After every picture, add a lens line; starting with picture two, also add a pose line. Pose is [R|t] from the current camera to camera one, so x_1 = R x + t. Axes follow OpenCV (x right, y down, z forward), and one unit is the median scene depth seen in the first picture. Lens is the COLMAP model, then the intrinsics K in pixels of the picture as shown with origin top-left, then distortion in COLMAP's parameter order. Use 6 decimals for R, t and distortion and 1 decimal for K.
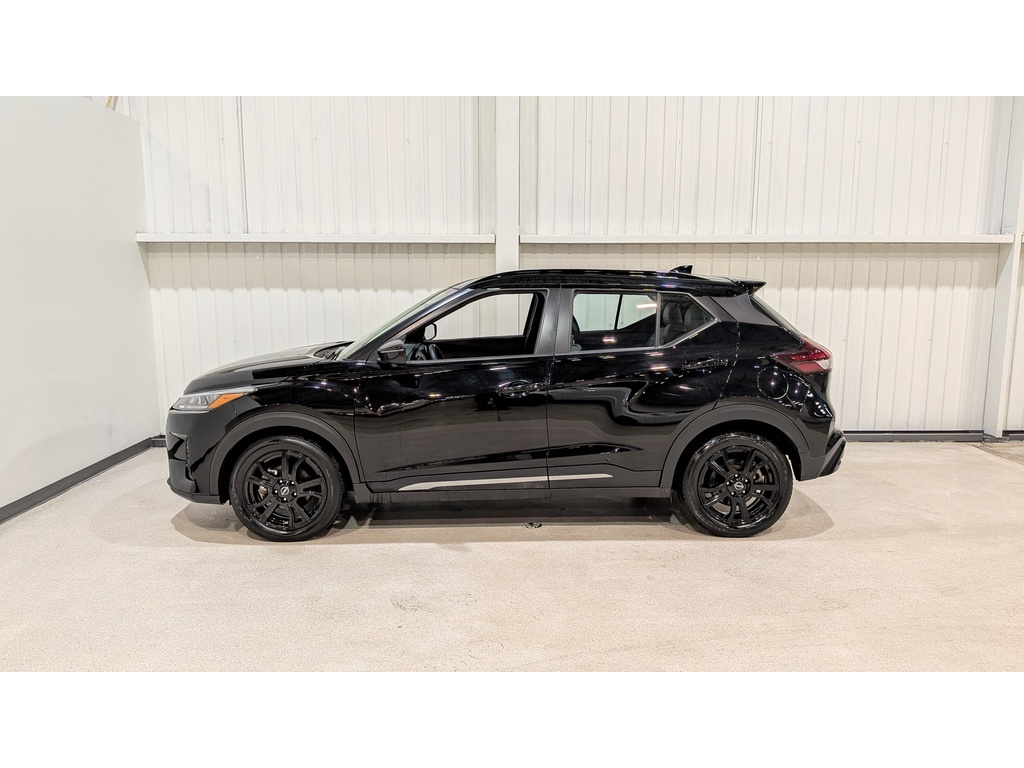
lens RADIAL K [[744.1, 0, 513.0], [0, 744.1, 382.7], [0, 0, 1]] dist [0.056454, -0.100786]
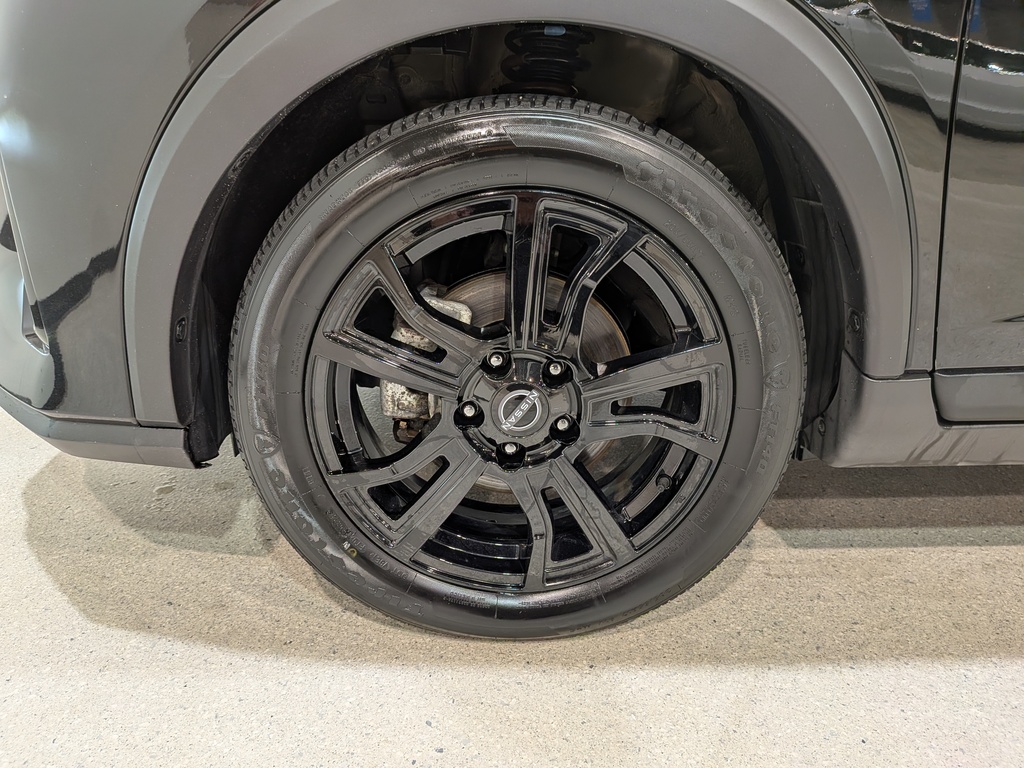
lens RADIAL K [[744.1, 0, 511.5], [0, 744.1, 385.7], [0, 0, 1]] dist [0.056454, -0.100786]
pose [[0.999768, 0.018123, 0.011682, -0.308821], [-0.019971, 0.982567, 0.184832, 0.102789], [-0.008129, -0.185022, 0.982701, 0.809569]]
